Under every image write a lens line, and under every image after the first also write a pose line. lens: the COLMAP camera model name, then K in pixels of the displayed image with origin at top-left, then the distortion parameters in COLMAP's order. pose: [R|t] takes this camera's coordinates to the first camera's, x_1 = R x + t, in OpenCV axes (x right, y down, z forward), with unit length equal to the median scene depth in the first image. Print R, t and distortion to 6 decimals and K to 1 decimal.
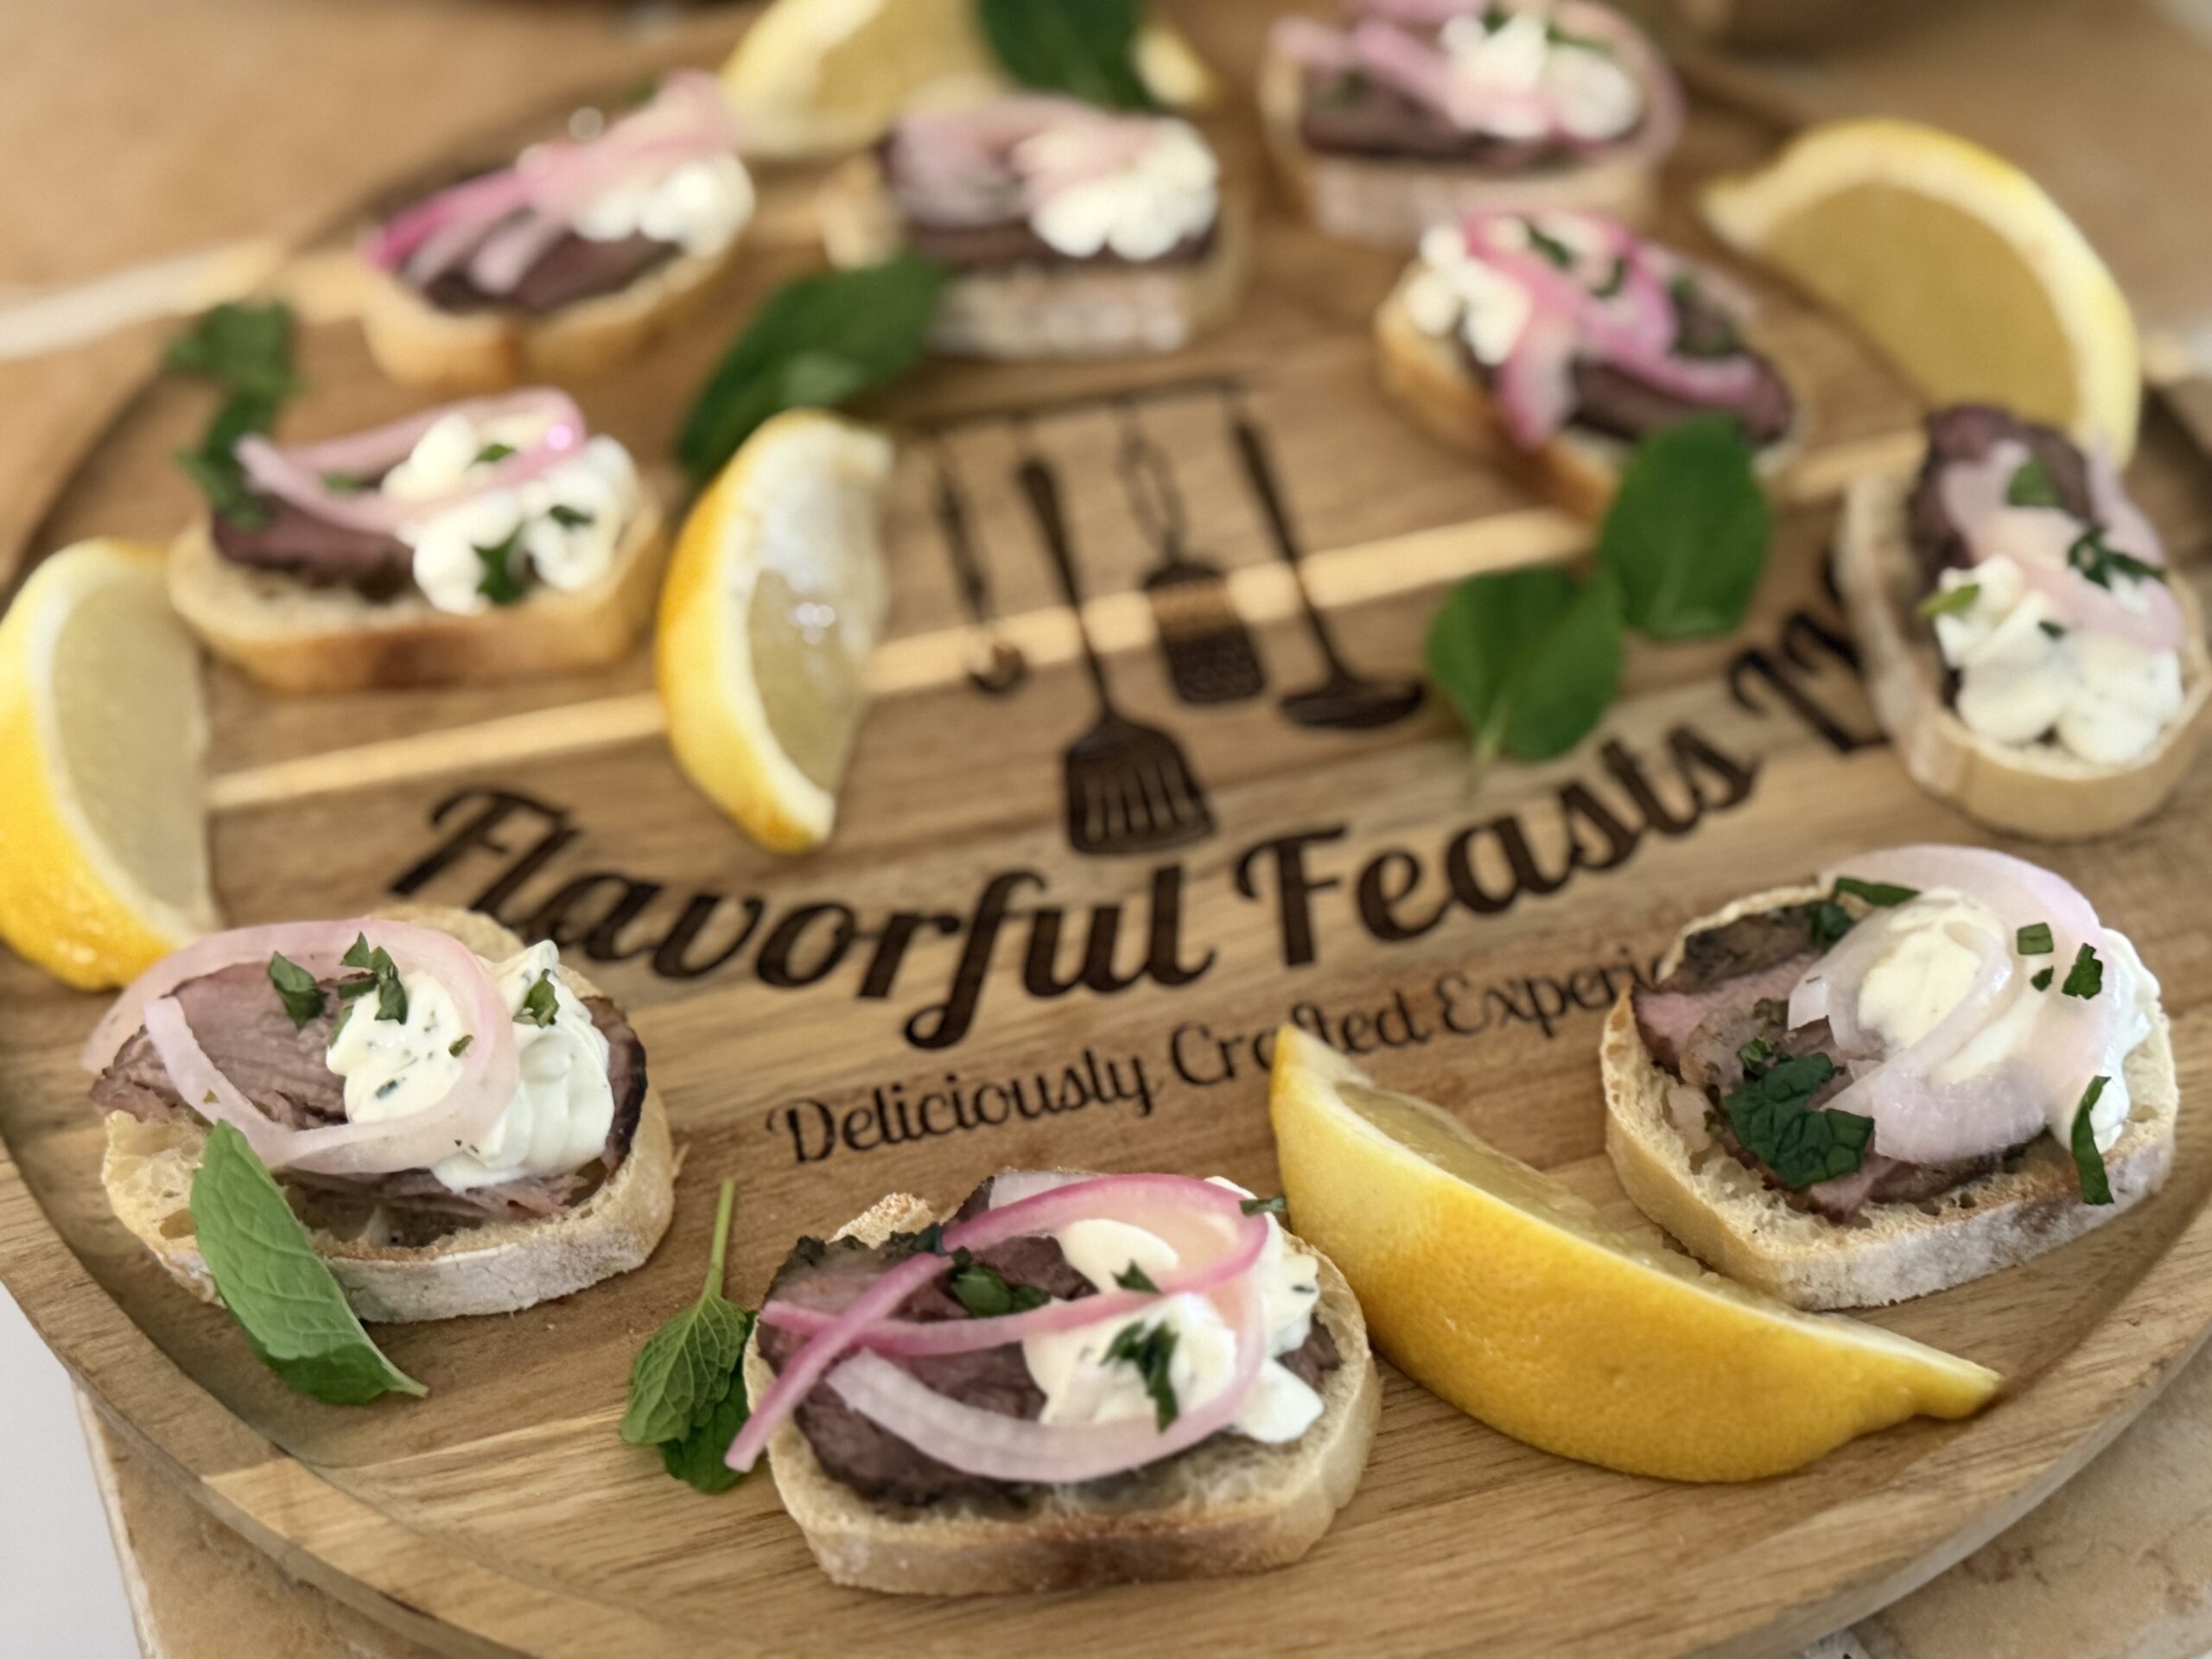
lens RADIAL K [[2713.0, 0, 1101.9], [0, 2713.0, 819.6], [0, 0, 1]] dist [0.197107, -0.562375]
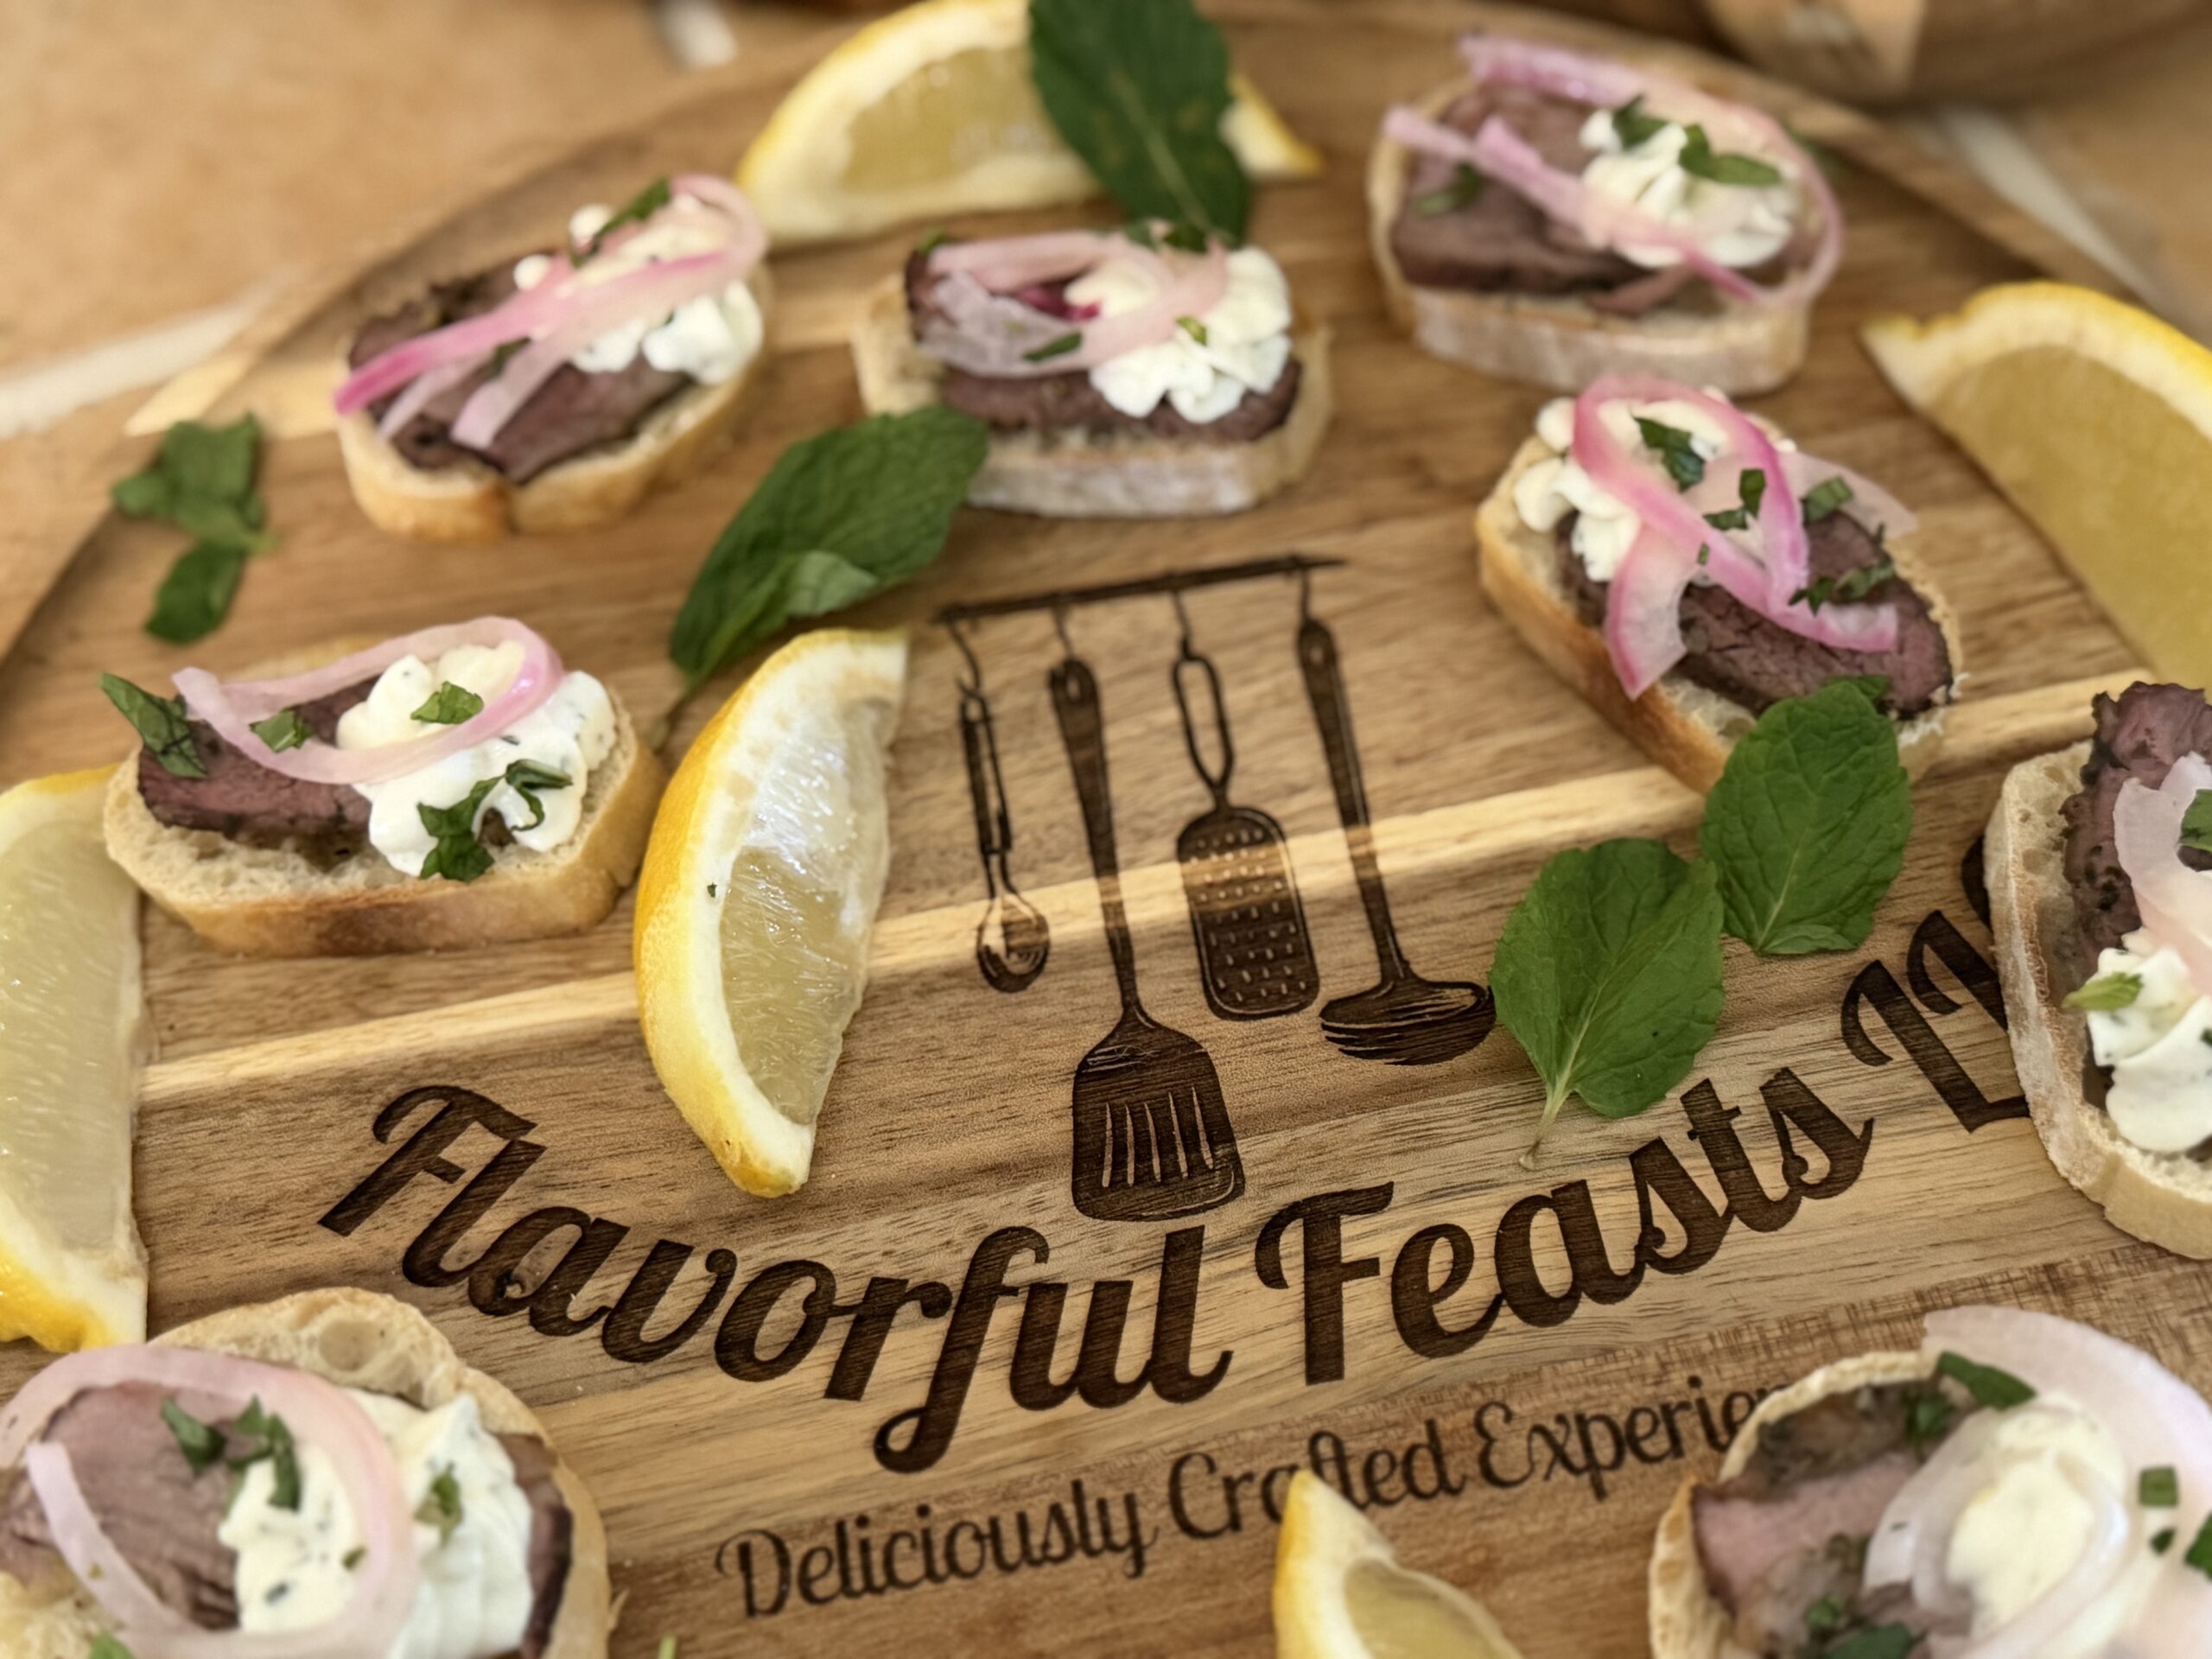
lens RADIAL K [[2713.0, 0, 1101.9], [0, 2713.0, 819.6], [0, 0, 1]] dist [0.197107, -0.562375]
pose [[0.997550, 0.036691, -0.059556, 0.046040], [-0.027018, 0.987422, 0.155778, -0.257235], [0.064523, -0.153788, 0.985995, 0.140960]]
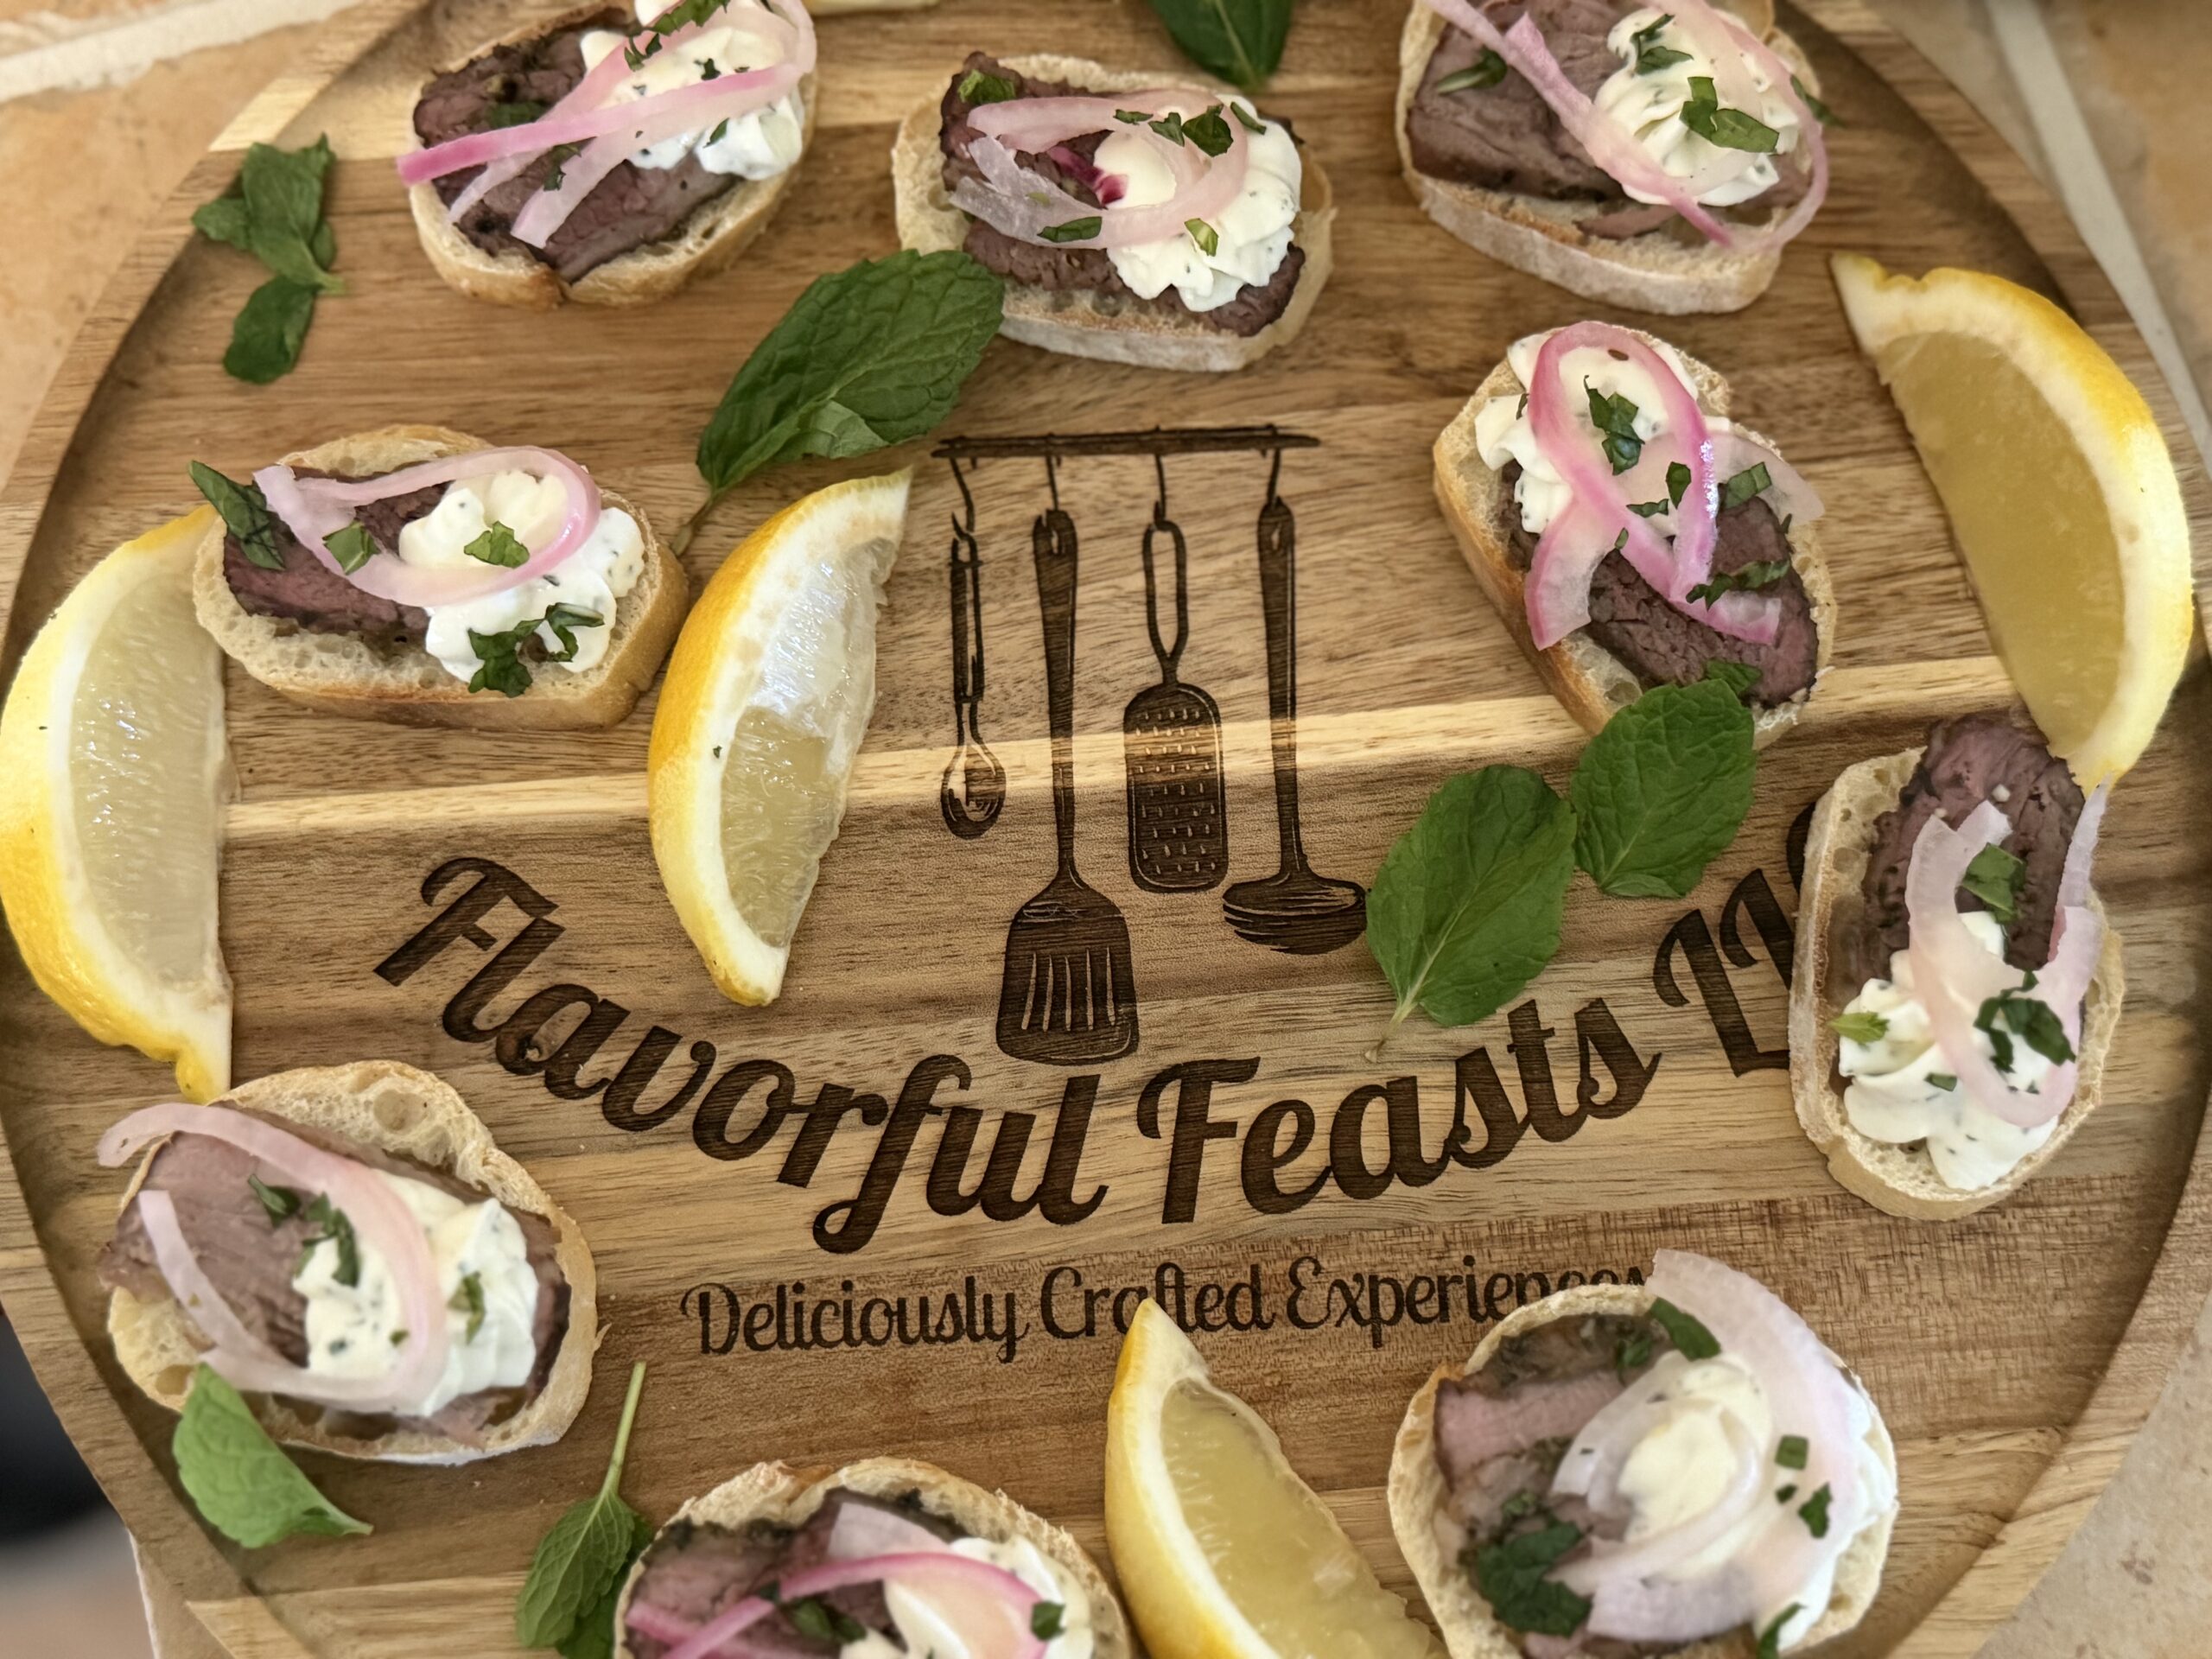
lens RADIAL K [[2713.0, 0, 1101.9], [0, 2713.0, 819.6], [0, 0, 1]] dist [0.197107, -0.562375]
pose [[0.984178, 0.175071, -0.027259, 0.043551], [-0.140274, 0.863889, 0.483755, -0.603694], [0.108241, -0.472278, 0.874779, 0.102405]]
